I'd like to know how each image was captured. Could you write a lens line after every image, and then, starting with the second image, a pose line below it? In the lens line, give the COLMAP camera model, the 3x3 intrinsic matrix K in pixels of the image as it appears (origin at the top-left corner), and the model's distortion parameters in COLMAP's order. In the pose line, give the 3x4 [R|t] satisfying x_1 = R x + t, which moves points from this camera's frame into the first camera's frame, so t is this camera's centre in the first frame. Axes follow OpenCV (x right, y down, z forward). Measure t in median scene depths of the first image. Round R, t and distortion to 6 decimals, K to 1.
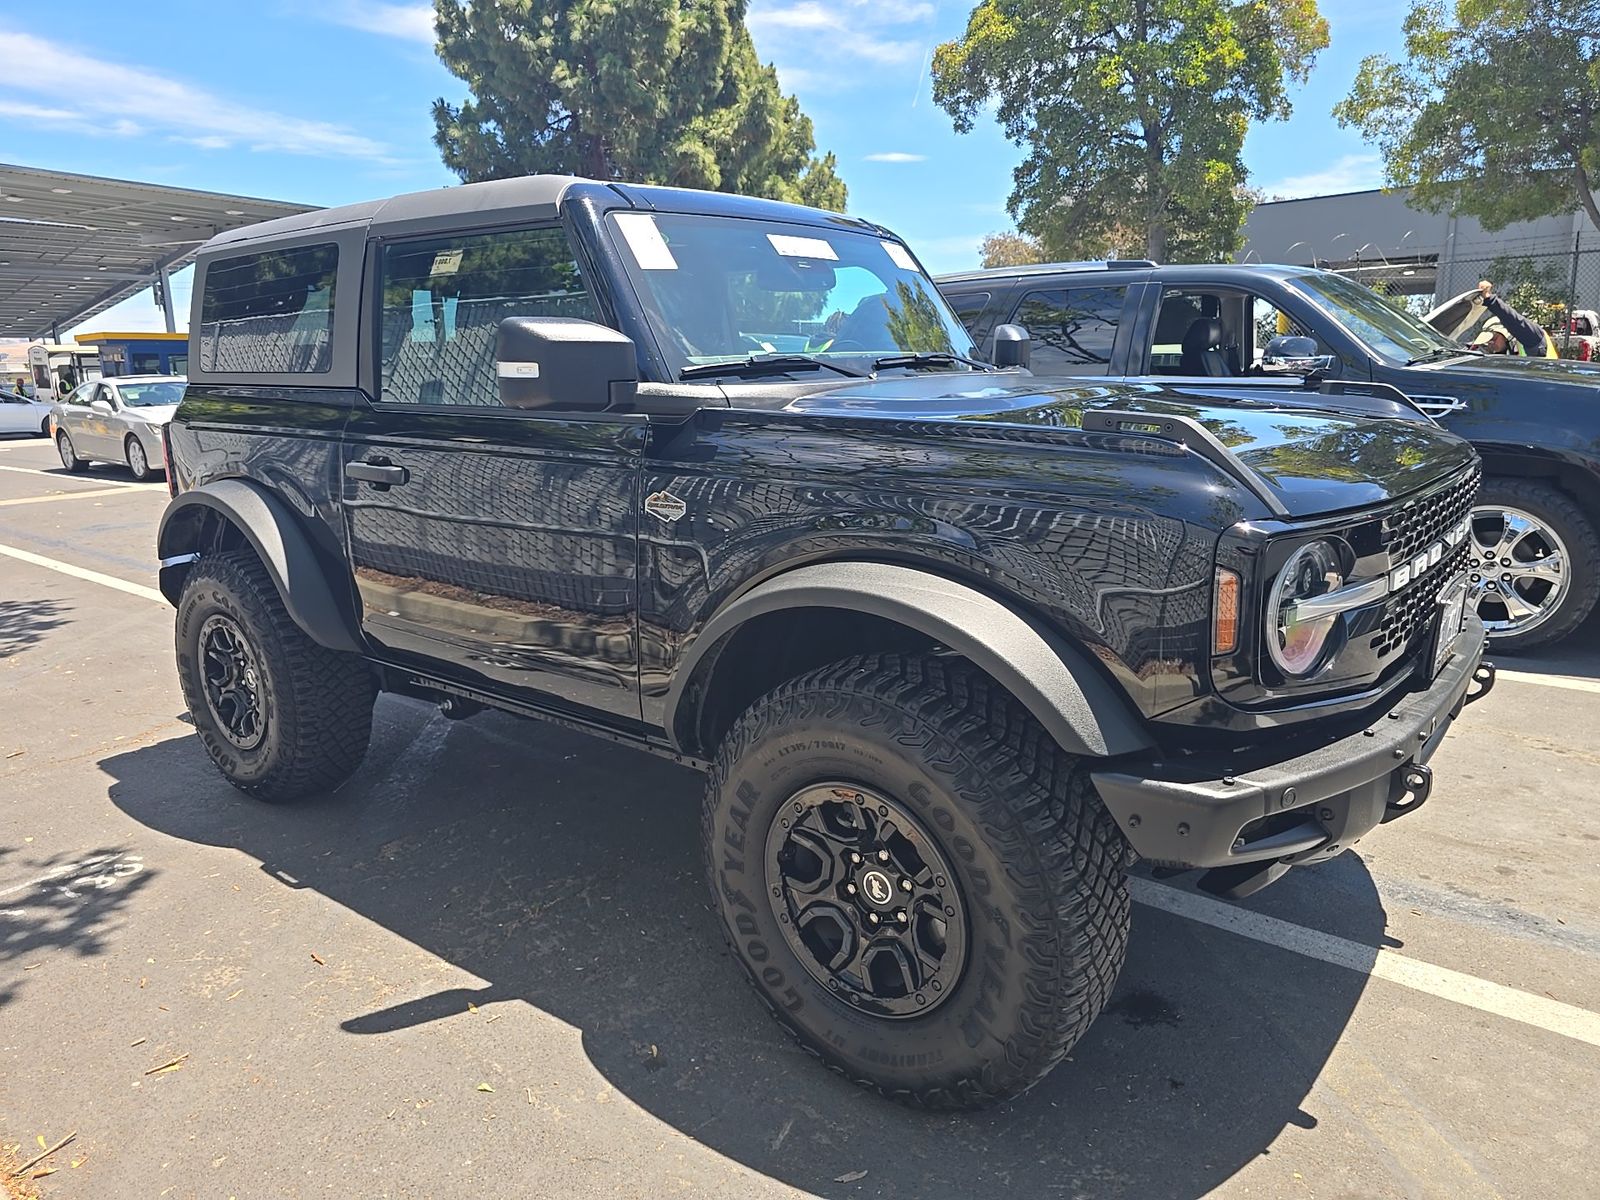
lens RADIAL K [[1049.2, 0, 800.0], [0, 1049.2, 600.0], [0, 0, 1]] dist [-0.001886, -0.001070]
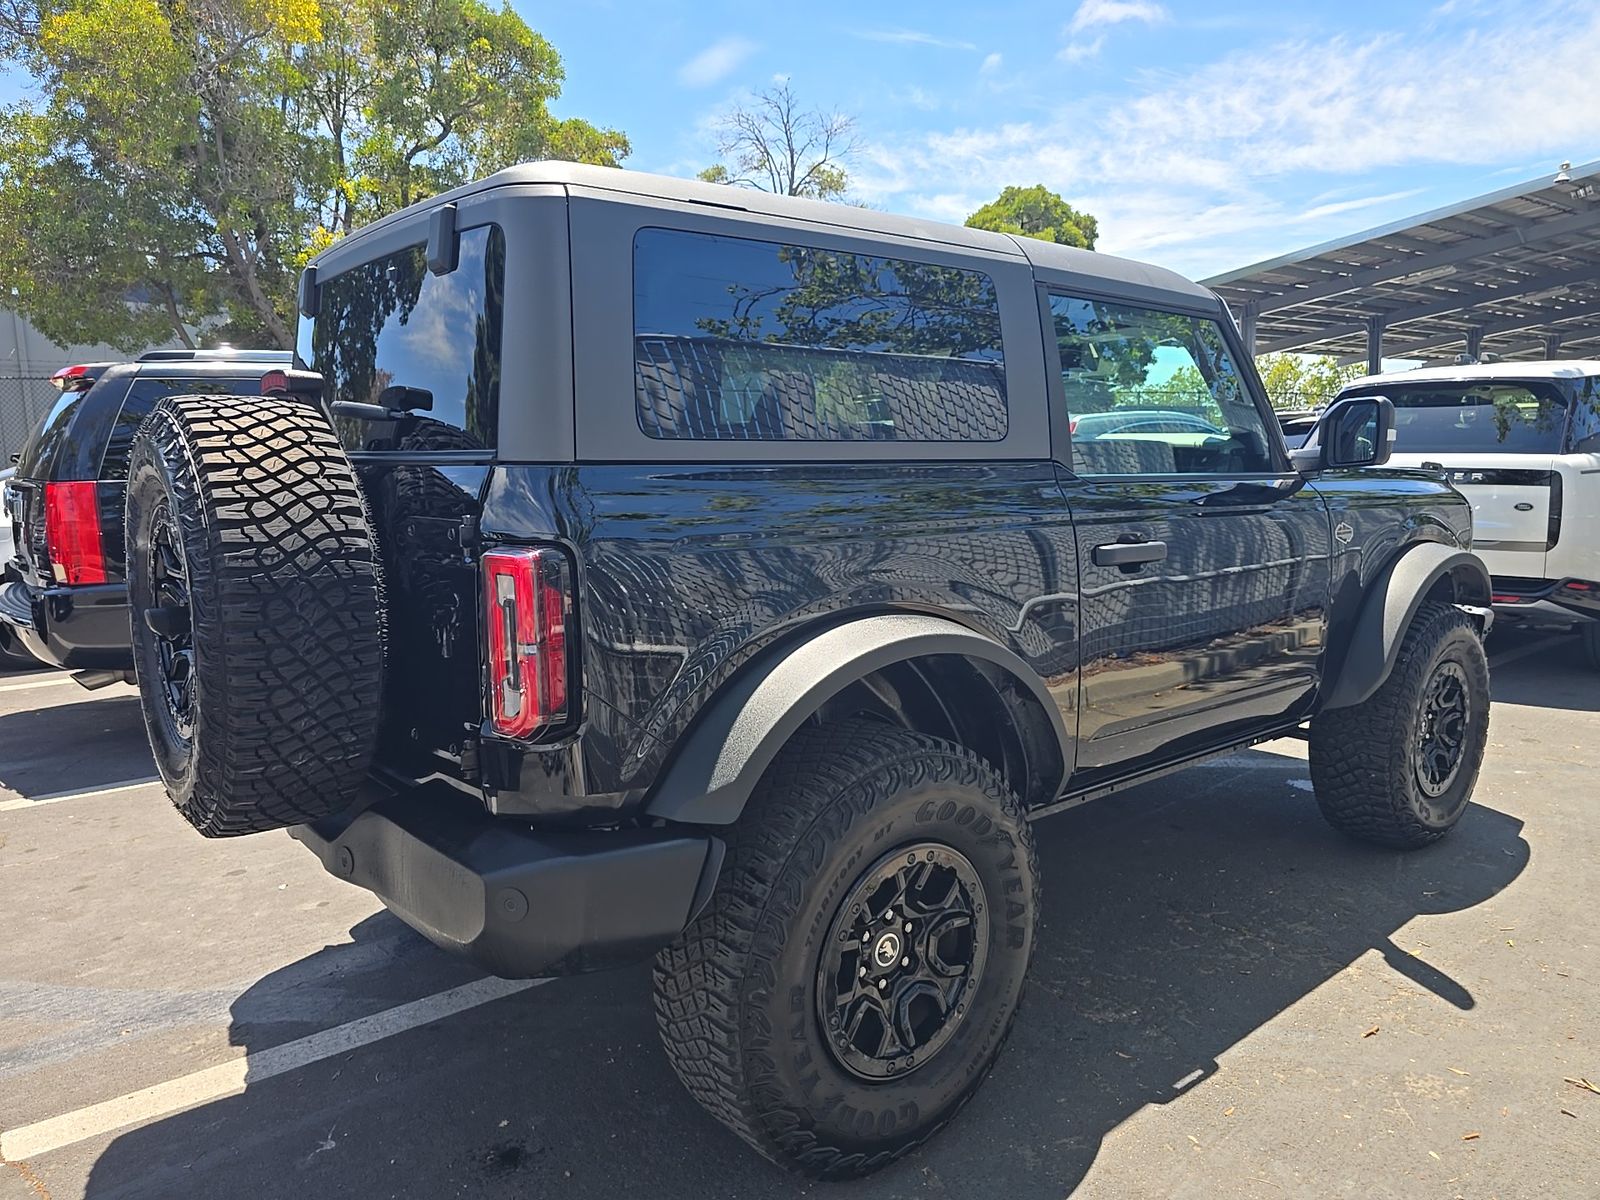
lens RADIAL K [[1102.7, 0, 809.7], [0, 1102.7, 597.6], [0, 0, 1]] dist [0.046421, -0.043606]
pose [[0.225870, -0.119423, 0.966810, -0.838337], [0.247200, 0.966998, 0.061694, -0.127548], [-0.942271, 0.225061, 0.247937, 0.630872]]
